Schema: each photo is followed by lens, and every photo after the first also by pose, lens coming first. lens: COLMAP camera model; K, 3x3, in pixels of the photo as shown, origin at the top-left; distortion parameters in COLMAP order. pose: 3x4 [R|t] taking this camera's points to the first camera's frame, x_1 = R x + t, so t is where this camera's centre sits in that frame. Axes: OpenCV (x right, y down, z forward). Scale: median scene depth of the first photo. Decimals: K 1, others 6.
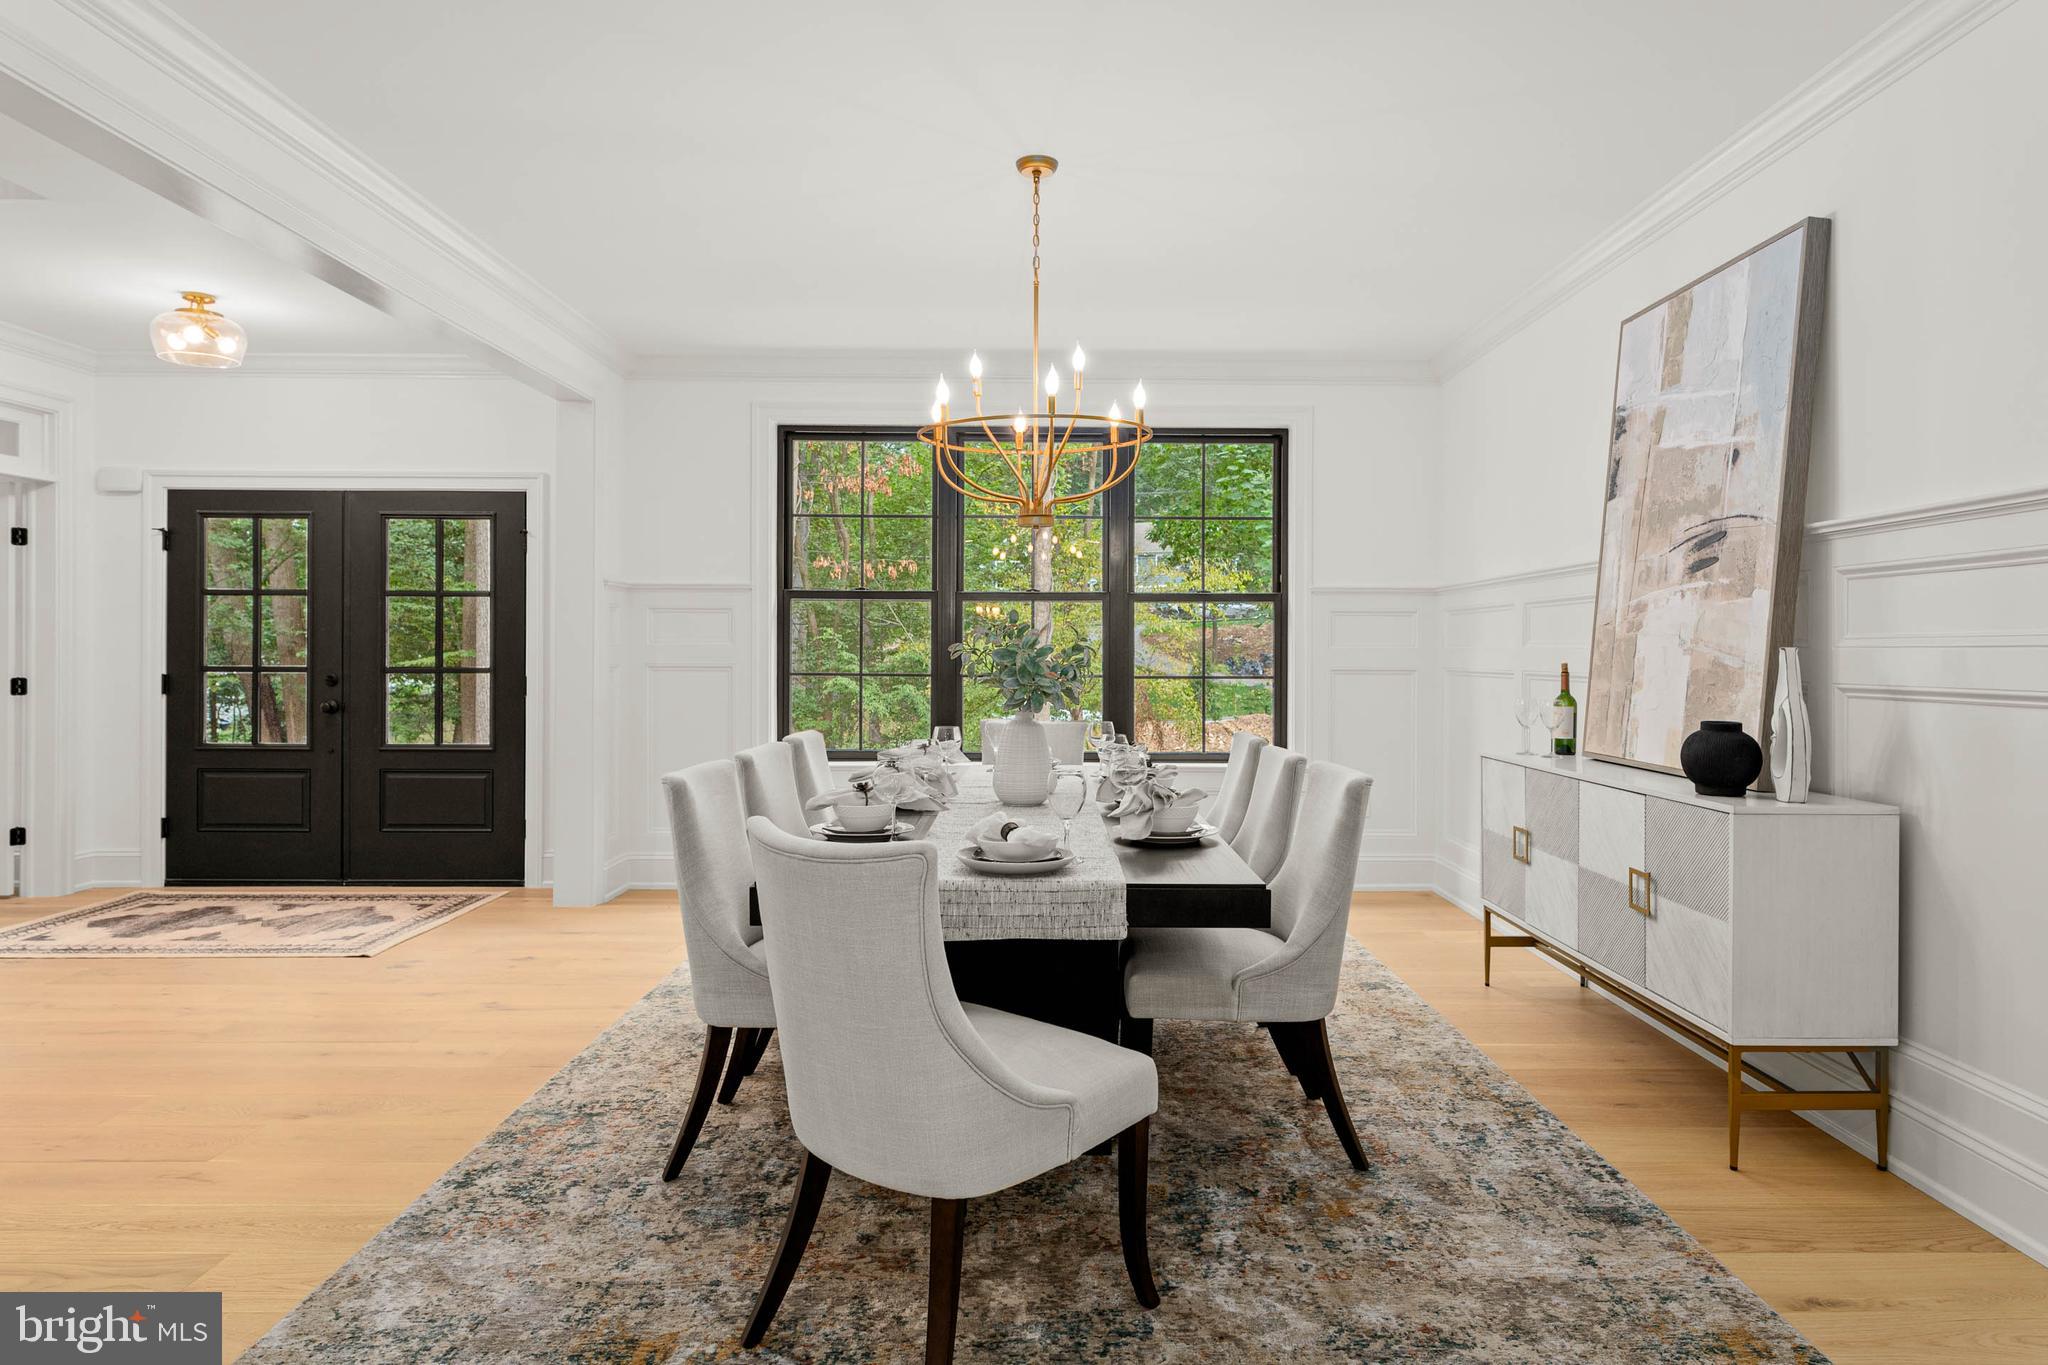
lens RADIAL K [[1149.7, 0, 1026.1], [0, 1149.7, 669.1], [0, 0, 1]] dist [0.002158, 0.000758]
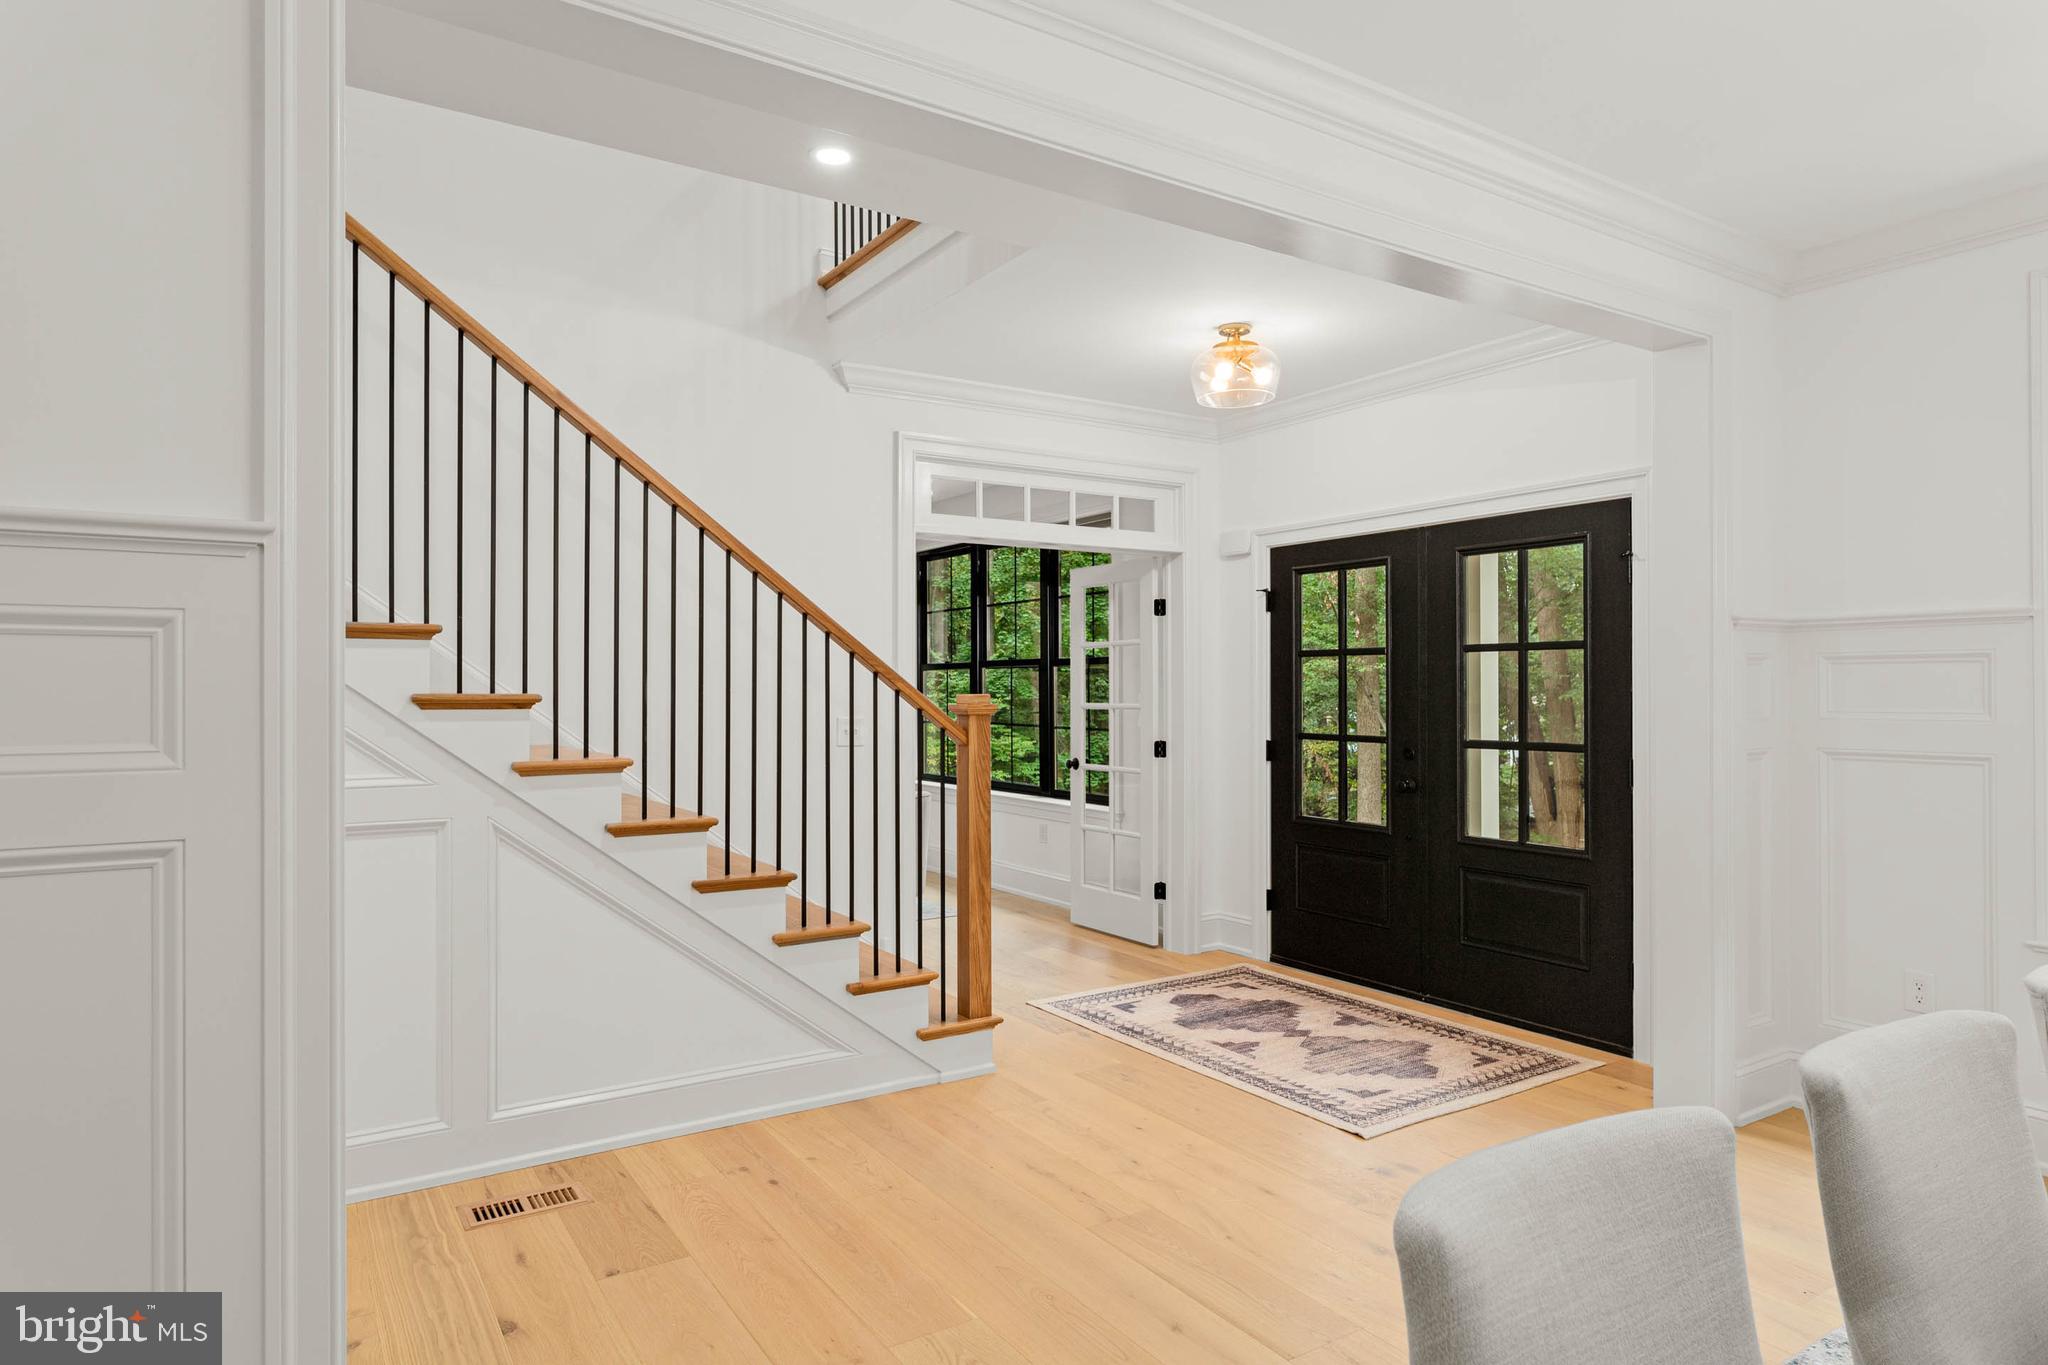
lens RADIAL K [[1172.1, 0, 1024.0], [0, 1172.1, 682.5], [0, 0, 1]] dist [-0.016031, 0.001161]
pose [[0.539368, -0.010598, -0.842003, -0.035554], [-0.011506, 0.999735, -0.019953, -0.022557], [0.841991, 0.020450, 0.539103, 0.305990]]
